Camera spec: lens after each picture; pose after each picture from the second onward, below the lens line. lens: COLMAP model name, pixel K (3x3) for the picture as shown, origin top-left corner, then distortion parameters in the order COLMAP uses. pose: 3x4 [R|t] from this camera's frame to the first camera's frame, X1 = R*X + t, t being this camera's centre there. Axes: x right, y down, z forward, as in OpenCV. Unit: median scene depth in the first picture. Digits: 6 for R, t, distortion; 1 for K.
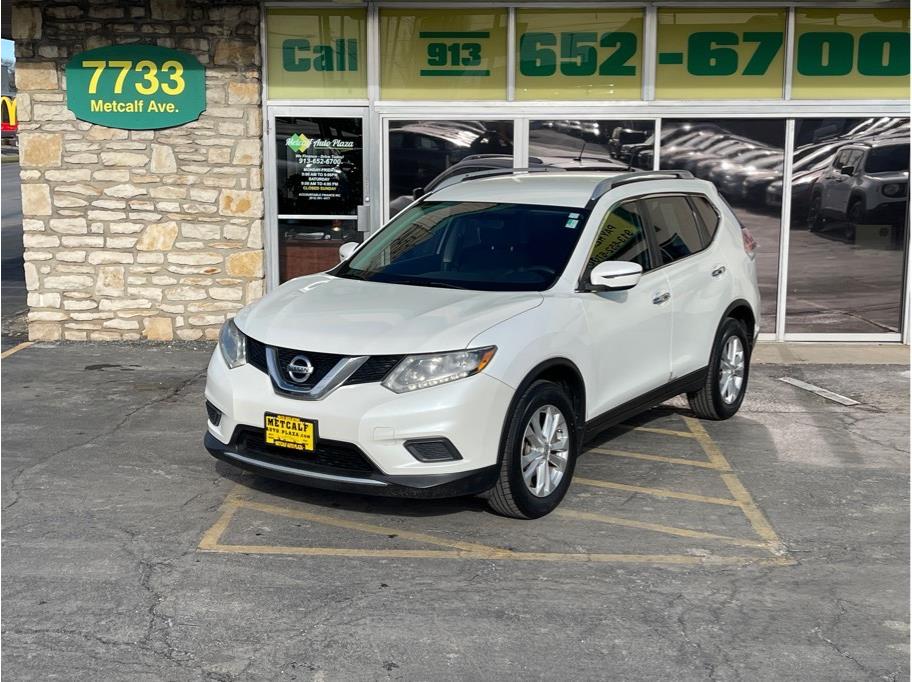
lens RADIAL K [[1297.6, 0, 456.7], [0, 1297.6, 339.6], [0, 0, 1]] dist [0.102129, -0.224365]
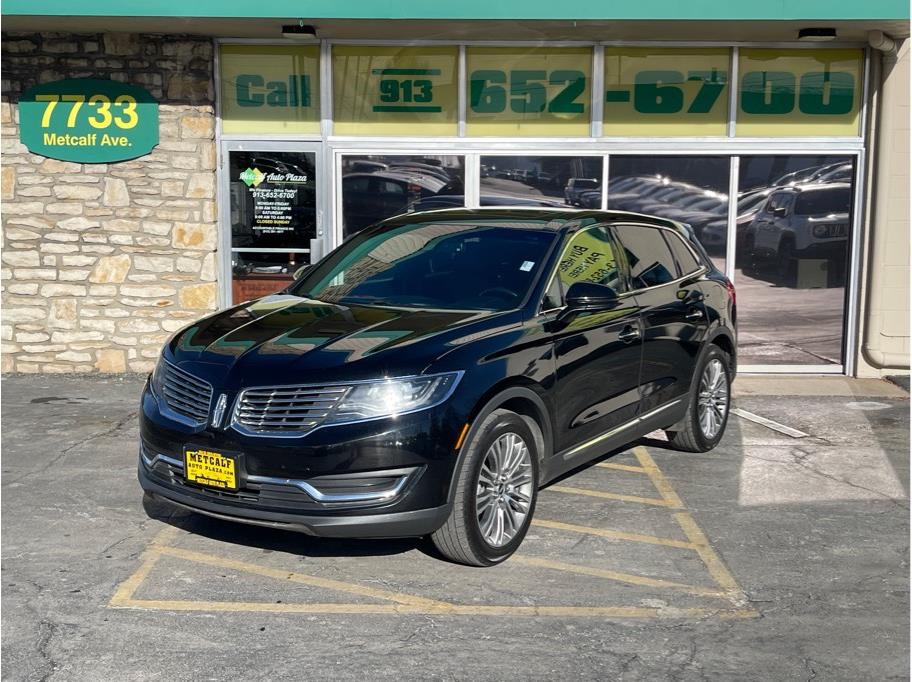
lens RADIAL K [[1178.5, 0, 457.4], [0, 1178.5, 336.4], [0, 0, 1]] dist [0.065036, -0.093744]
pose [[0.999574, -0.000142, 0.029175, 0.011152], [0.000929, 0.999637, -0.026940, -0.002505], [-0.029161, 0.026955, 0.999211, 0.083719]]
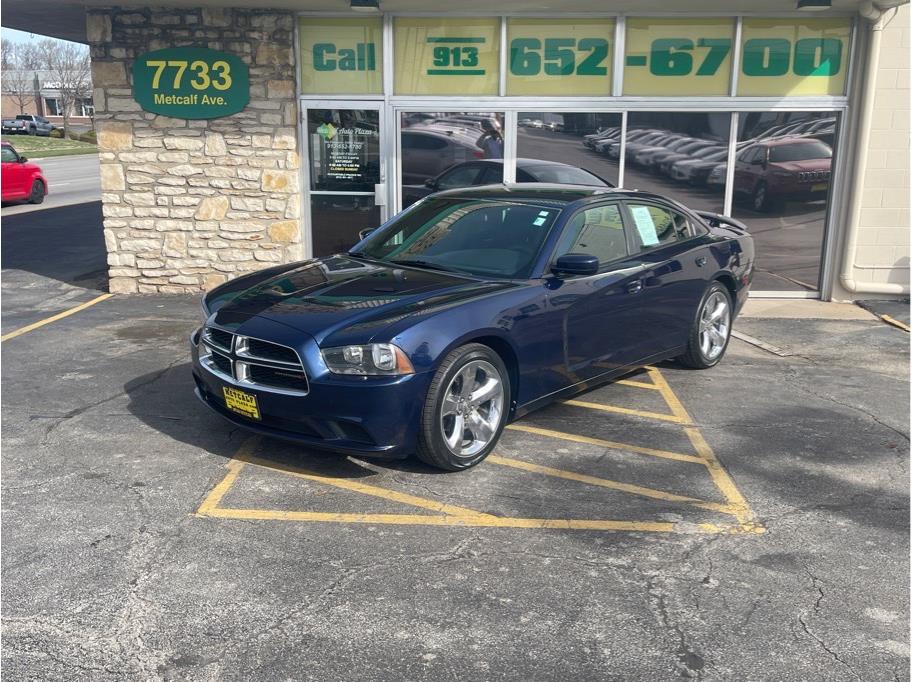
lens RADIAL K [[909.5, 0, 455.7], [0, 909.5, 339.1], [0, 0, 1]] dist [0.032913, 0.011963]
pose [[0.999910, 0.007253, -0.011310, 0.009538], [-0.006466, 0.997657, 0.068113, -0.016717], [0.011778, -0.068033, 0.997614, 0.145037]]
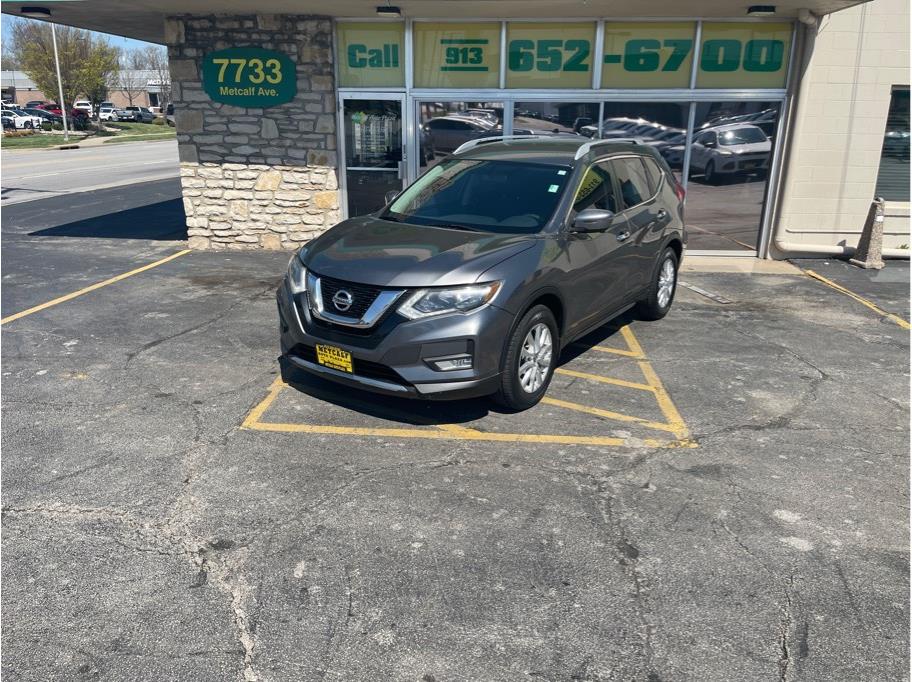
lens RADIAL K [[708.6, 0, 454.2], [0, 708.6, 342.3], [0, 0, 1]] dist [0.035791, -0.005062]
pose [[0.999175, 0.017721, -0.036552, 0.022203], [-0.012224, 0.989287, 0.145468, -0.016495], [0.038738, -0.144901, 0.988688, 0.161989]]
